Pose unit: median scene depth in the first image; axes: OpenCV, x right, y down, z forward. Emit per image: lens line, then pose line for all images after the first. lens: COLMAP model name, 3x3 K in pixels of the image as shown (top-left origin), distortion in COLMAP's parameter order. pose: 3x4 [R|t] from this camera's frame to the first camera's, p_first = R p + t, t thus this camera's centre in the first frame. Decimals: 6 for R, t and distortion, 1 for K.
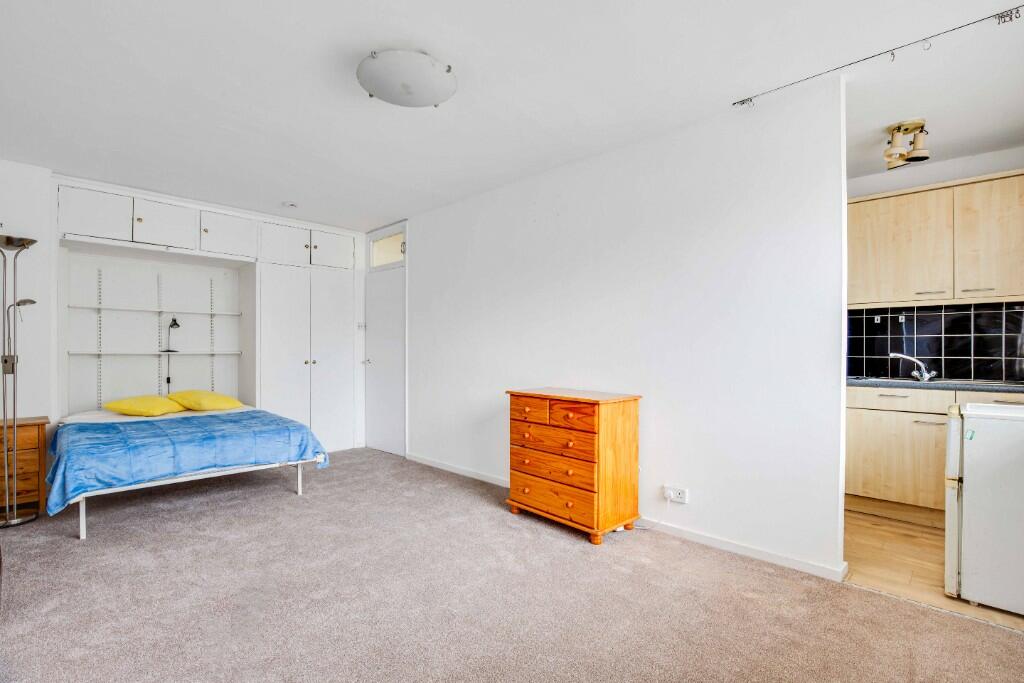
lens RADIAL K [[480.8, 0, 518.2], [0, 480.8, 358.7], [0, 0, 1]] dist [-0.021485, 0.002223]
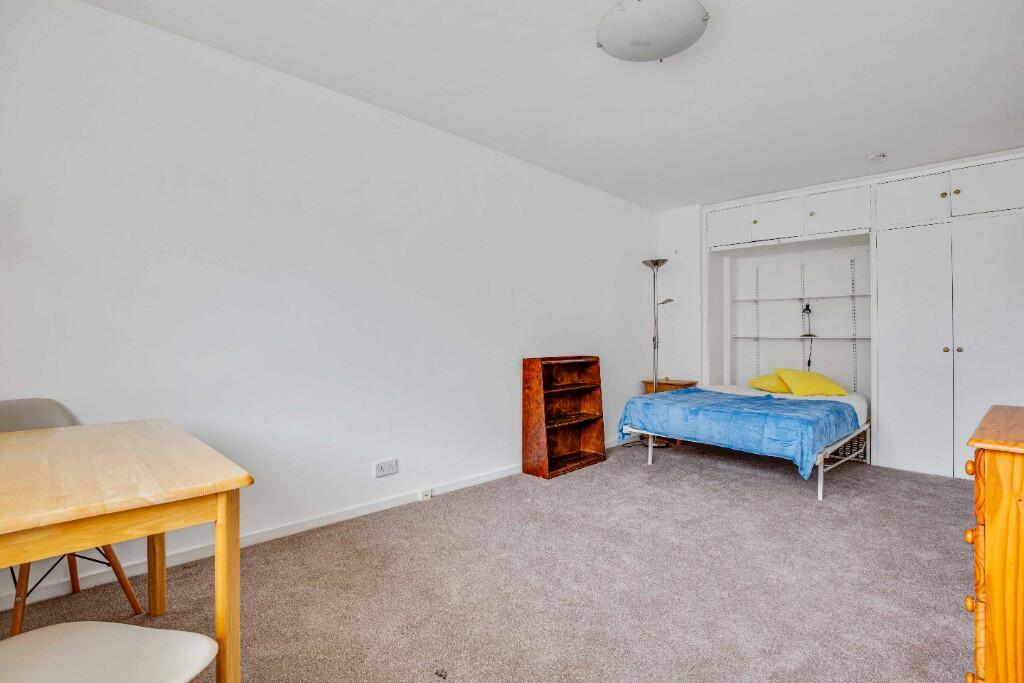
lens RADIAL K [[480.8, 0, 506.8], [0, 480.8, 332.2], [0, 0, 1]] dist [-0.021485, 0.002223]
pose [[-0.033729, -0.014450, -0.999327, 0.507666], [-0.025570, 0.999581, -0.013590, 0.013050], [0.999104, 0.025095, -0.034084, 0.562858]]
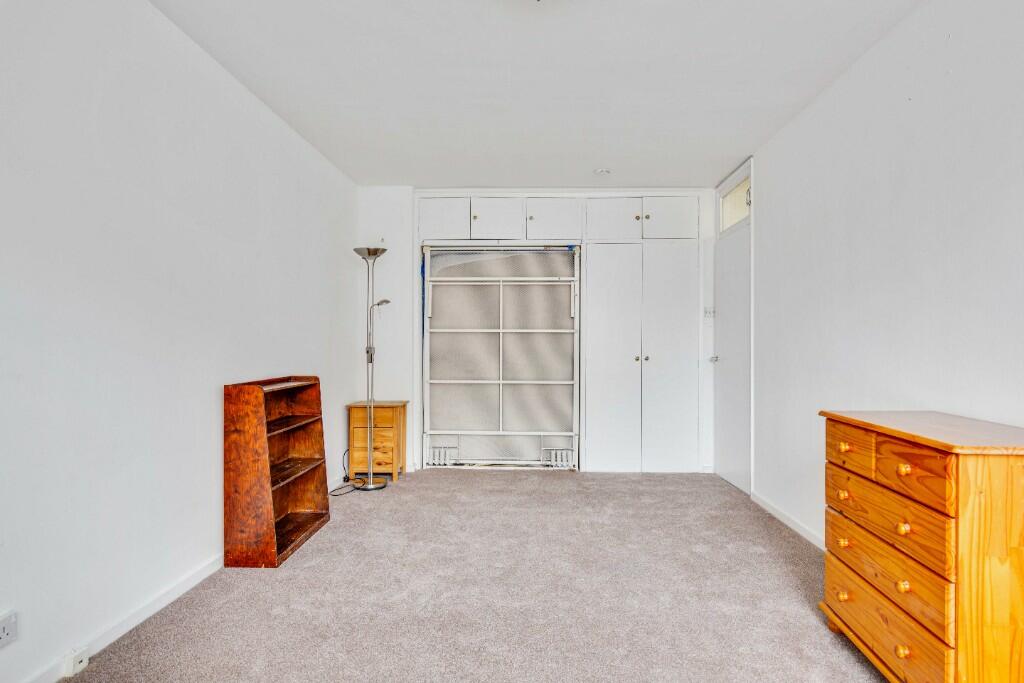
lens RADIAL K [[584.6, 0, 509.6], [0, 584.6, 344.8], [0, 0, 1]] dist [-0.011857, 0.003801]
pose [[0.660303, -0.001904, -0.750996, 0.271636], [-0.014997, 0.999764, -0.015721, 0.005299], [0.750849, 0.021643, 0.660119, 0.281638]]
